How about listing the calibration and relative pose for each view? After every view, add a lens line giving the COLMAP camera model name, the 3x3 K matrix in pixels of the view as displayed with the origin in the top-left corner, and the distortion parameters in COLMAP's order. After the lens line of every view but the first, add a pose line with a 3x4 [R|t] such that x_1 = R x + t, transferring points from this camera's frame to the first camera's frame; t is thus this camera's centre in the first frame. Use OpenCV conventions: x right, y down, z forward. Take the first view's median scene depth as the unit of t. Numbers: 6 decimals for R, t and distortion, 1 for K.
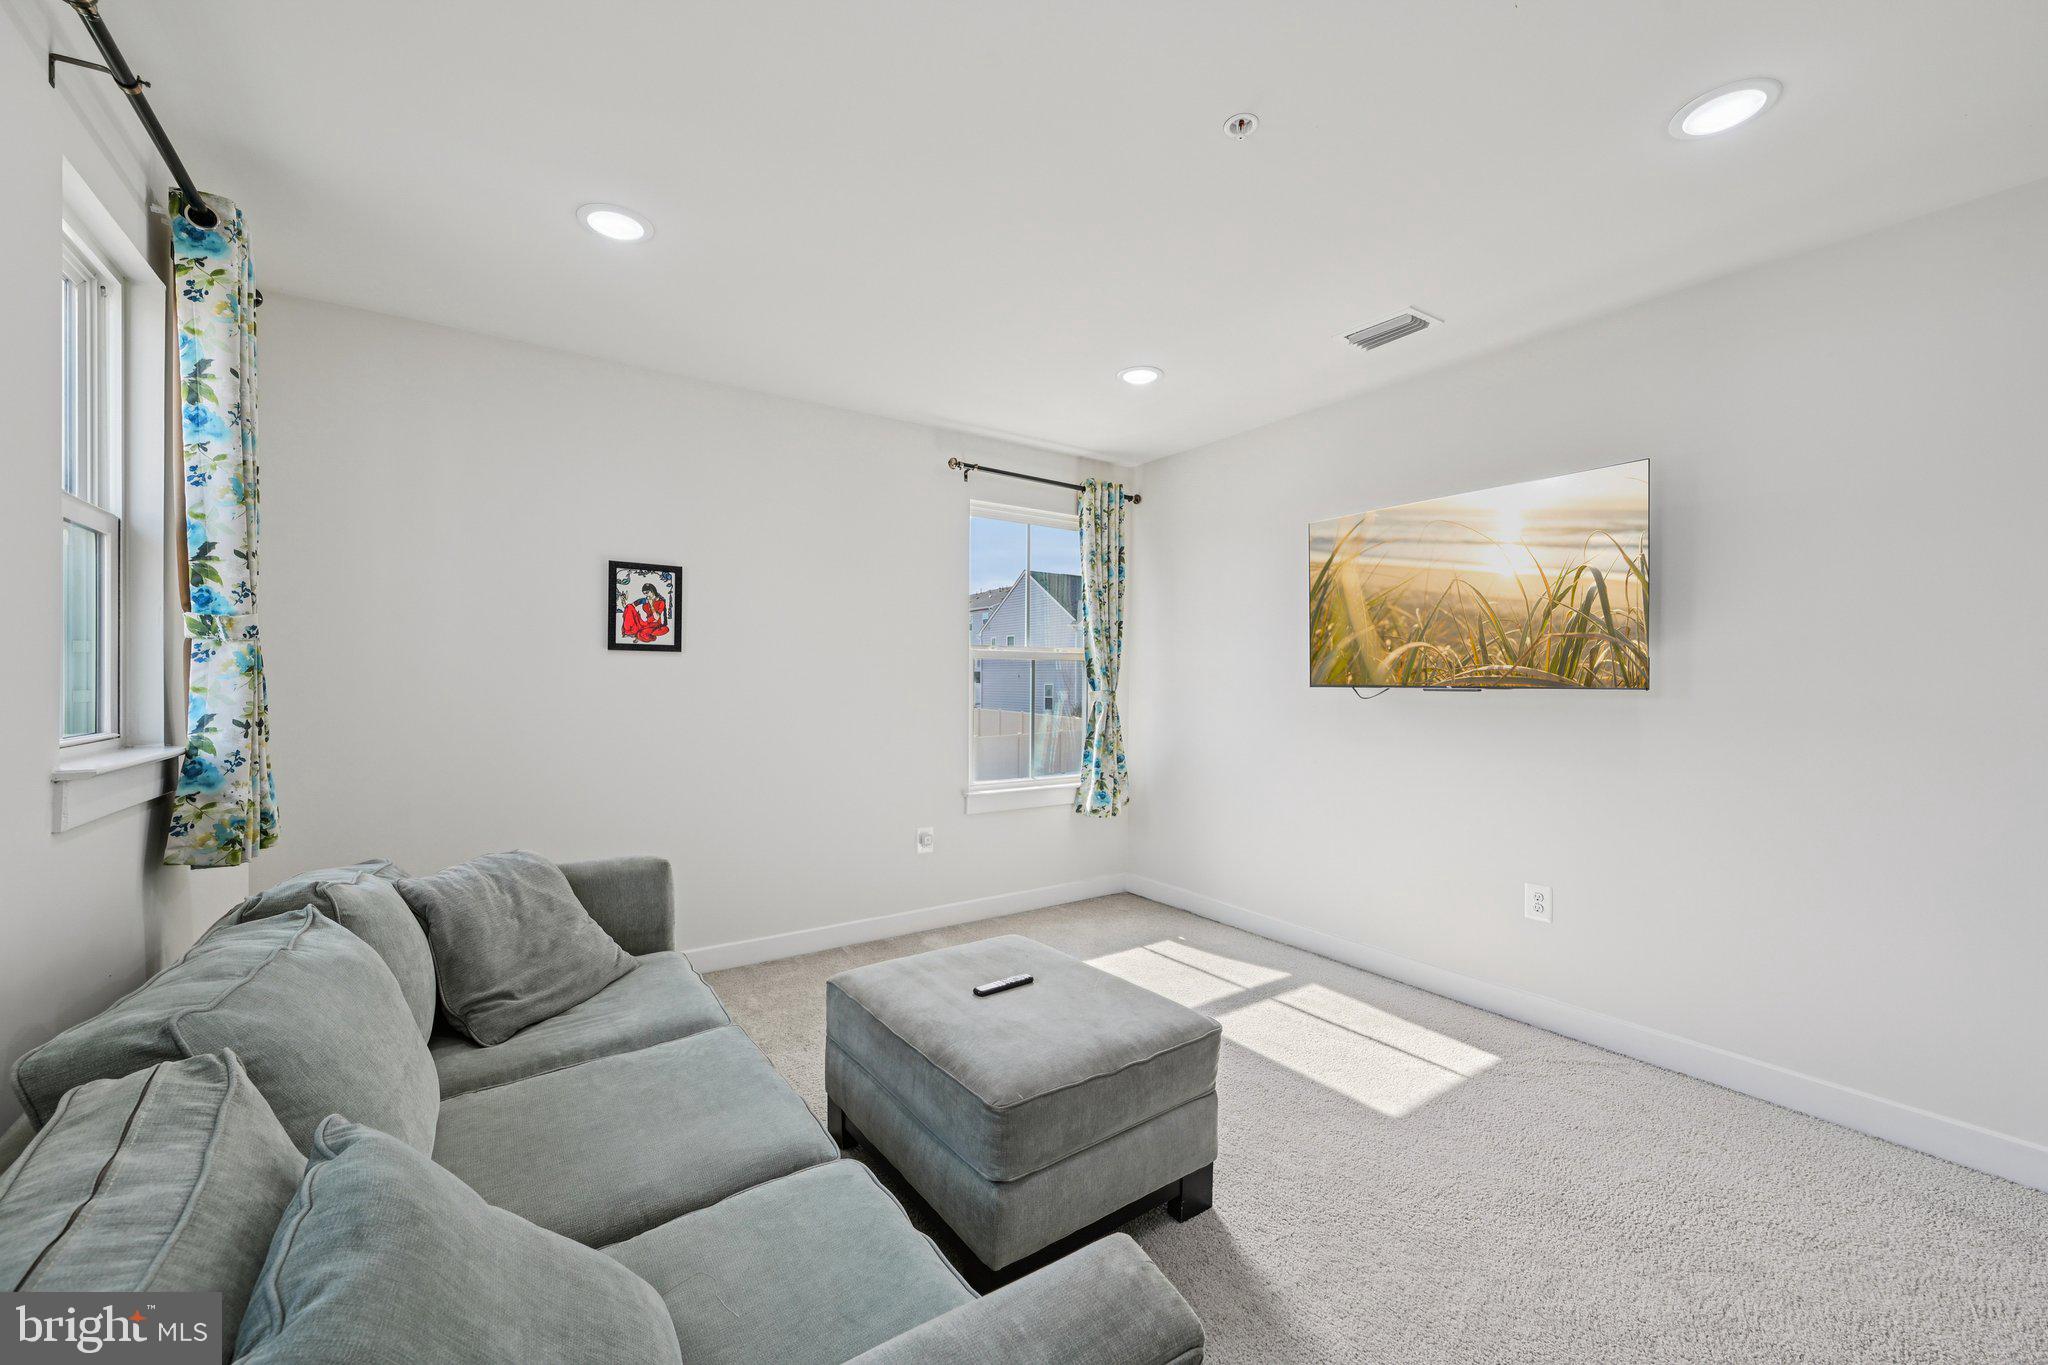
lens RADIAL K [[811.1, 0, 1020.0], [0, 811.1, 693.2], [0, 0, 1]] dist [0.003754, 0.000328]
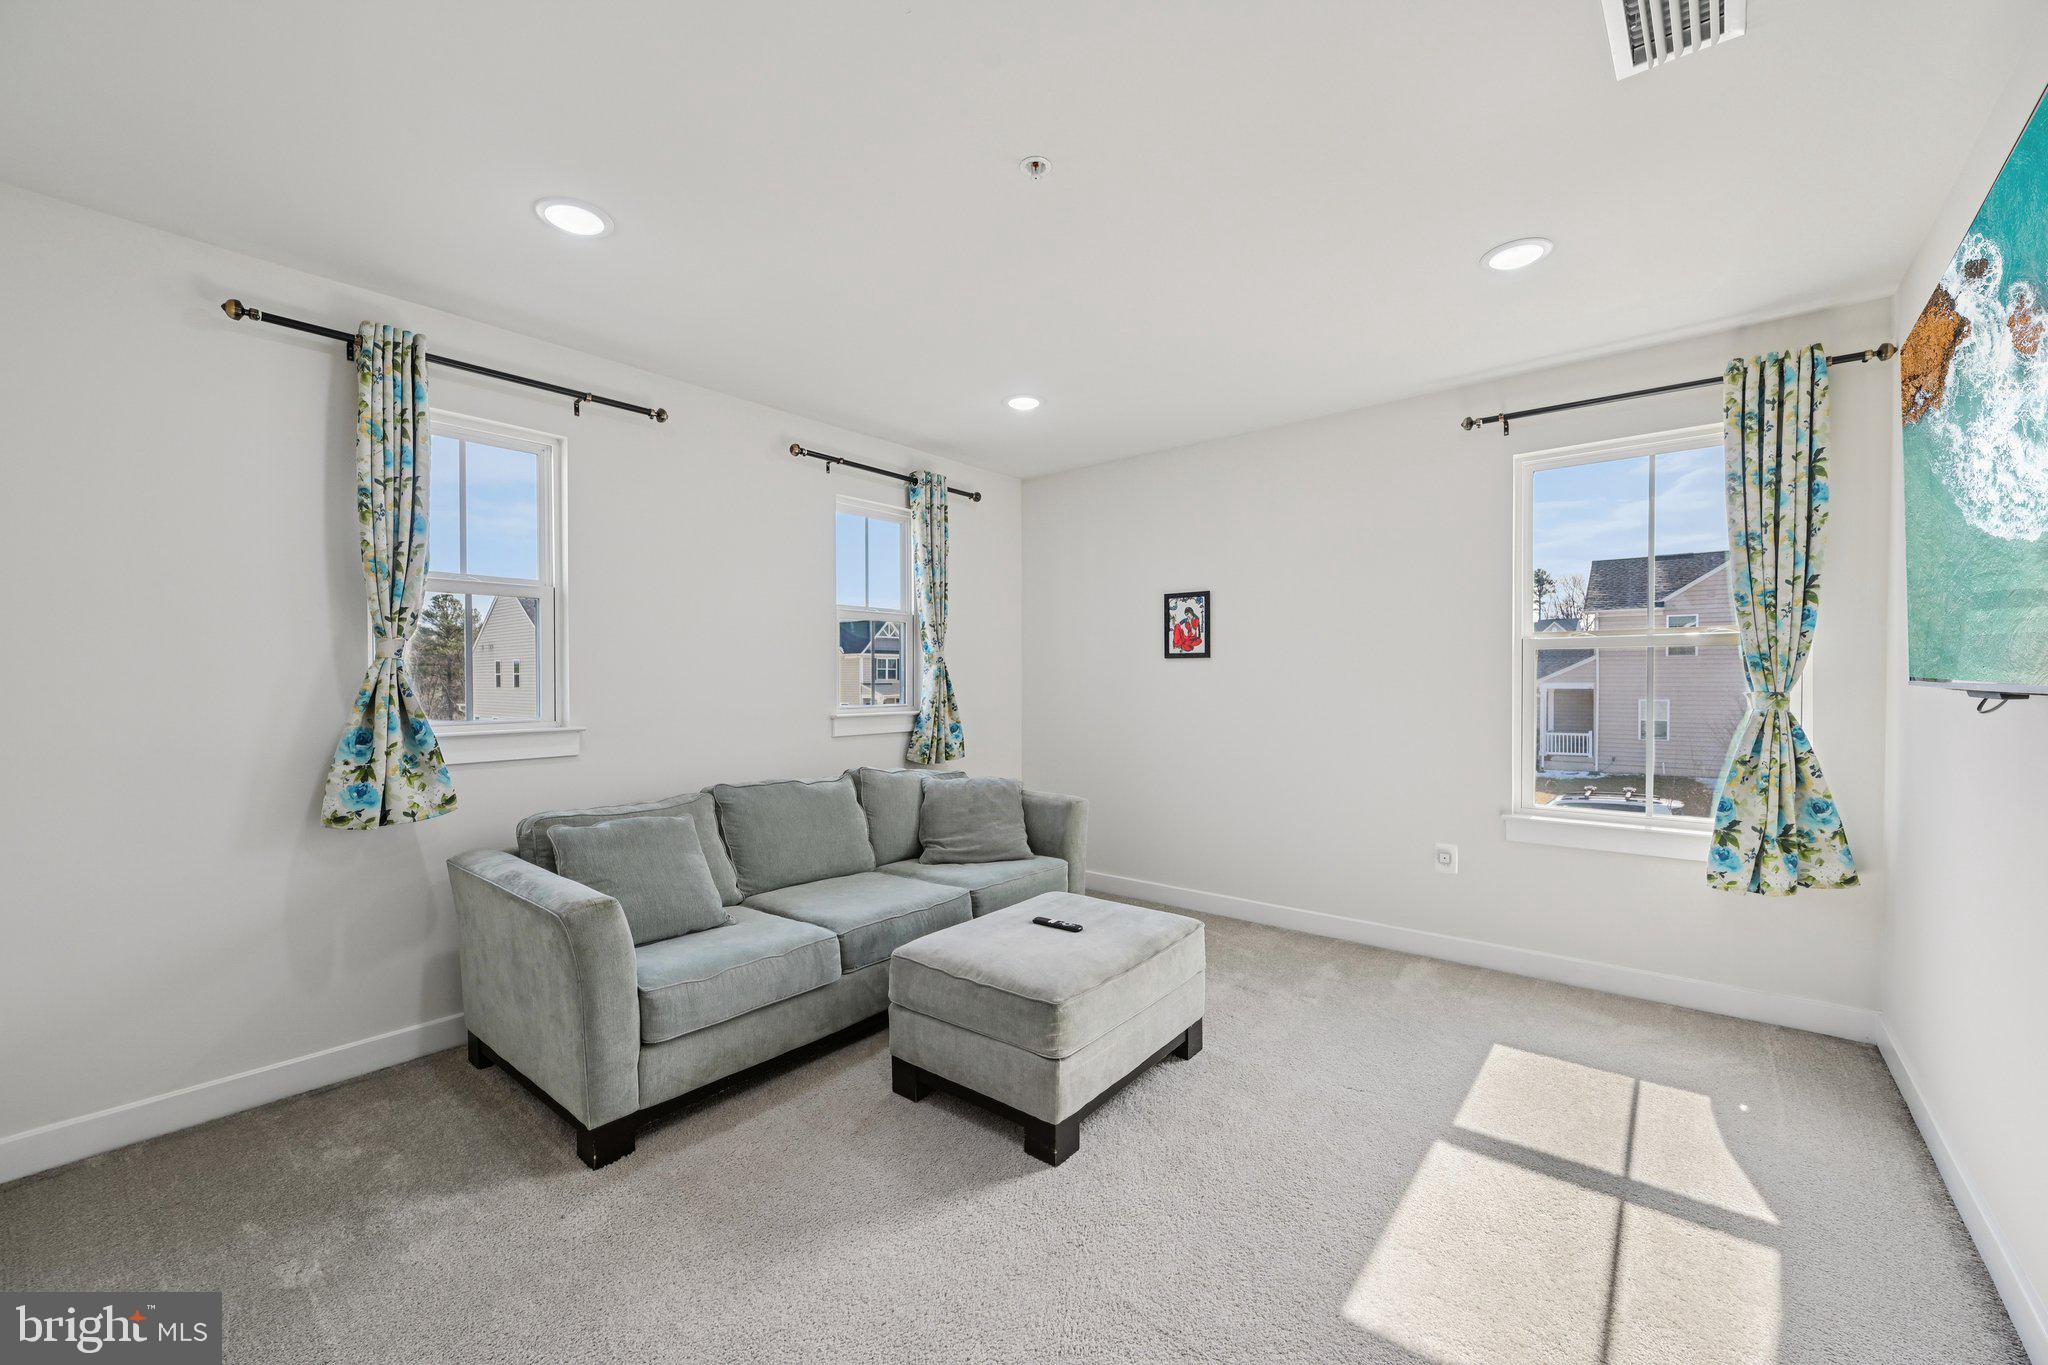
lens RADIAL K [[811.1, 0, 1029.8], [0, 811.1, 690.6], [0, 0, 1]] dist [0.003754, 0.000328]
pose [[0.271737, 0.007069, -0.962346, 0.735123], [-0.008720, 0.999950, 0.004883, -0.003285], [0.962332, 0.007065, 0.271785, 0.389562]]
